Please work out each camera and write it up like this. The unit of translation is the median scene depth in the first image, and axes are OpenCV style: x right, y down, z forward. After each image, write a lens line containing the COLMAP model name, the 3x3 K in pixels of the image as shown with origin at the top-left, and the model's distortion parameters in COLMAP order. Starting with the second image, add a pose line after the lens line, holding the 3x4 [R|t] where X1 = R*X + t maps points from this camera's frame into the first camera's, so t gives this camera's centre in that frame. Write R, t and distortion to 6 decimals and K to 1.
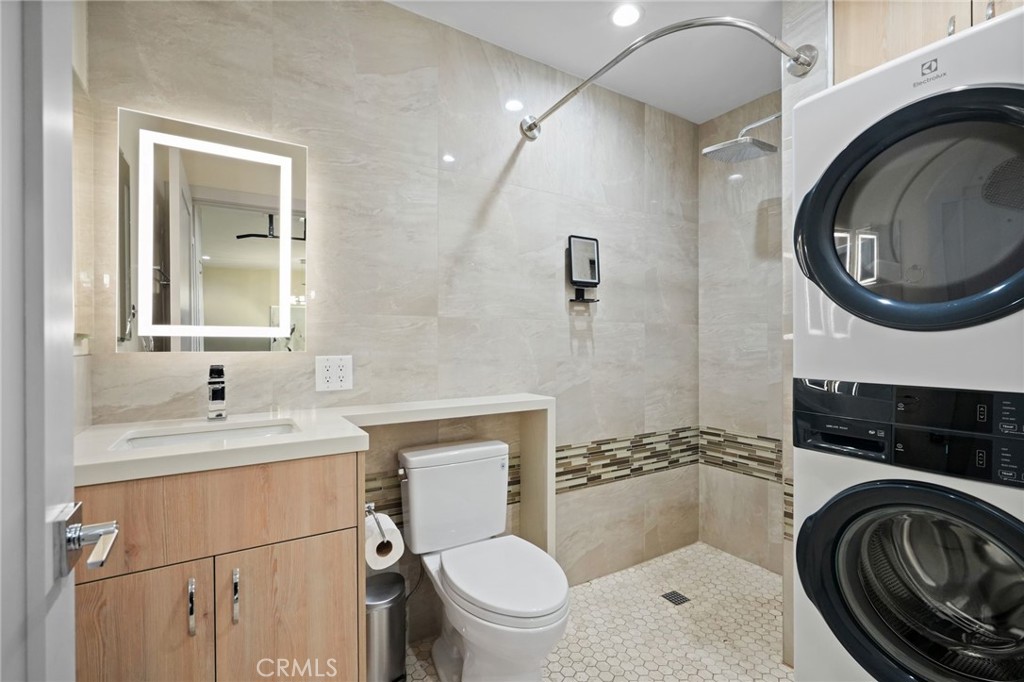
lens RADIAL K [[472.1, 0, 511.1], [0, 472.1, 326.6], [0, 0, 1]] dist [-0.002408, -0.000380]
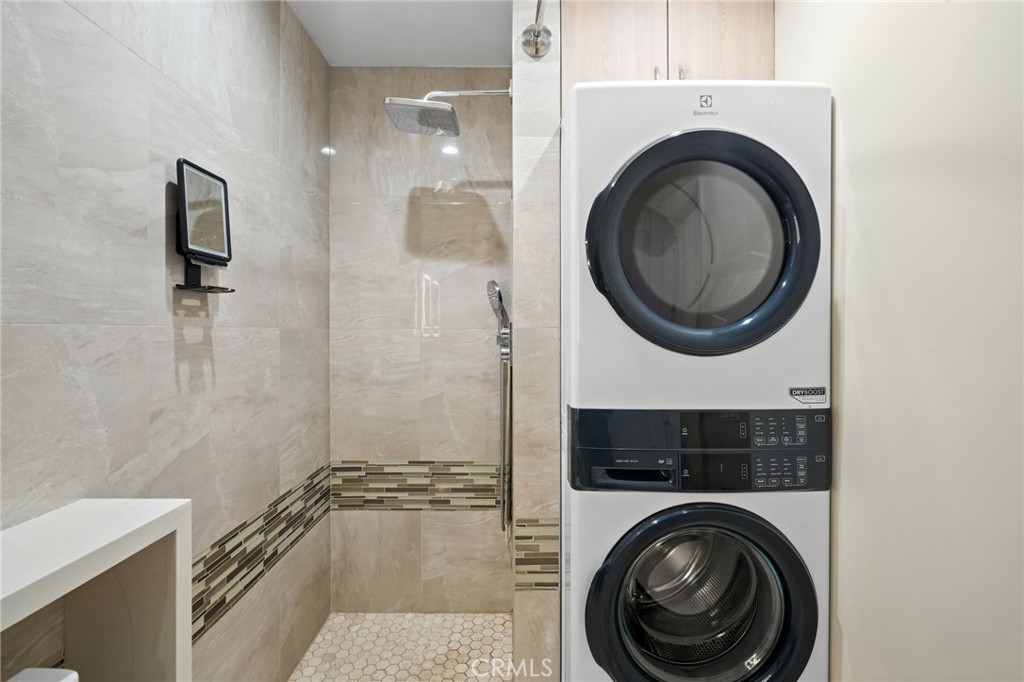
lens RADIAL K [[472.1, 0, 511.1], [0, 472.1, 326.6], [0, 0, 1]] dist [-0.002408, -0.000380]
pose [[0.529523, 0.007946, 0.848258, -0.106658], [-0.028051, 0.999573, 0.008148, -0.024654], [-0.847832, -0.028109, 0.529520, 0.393508]]
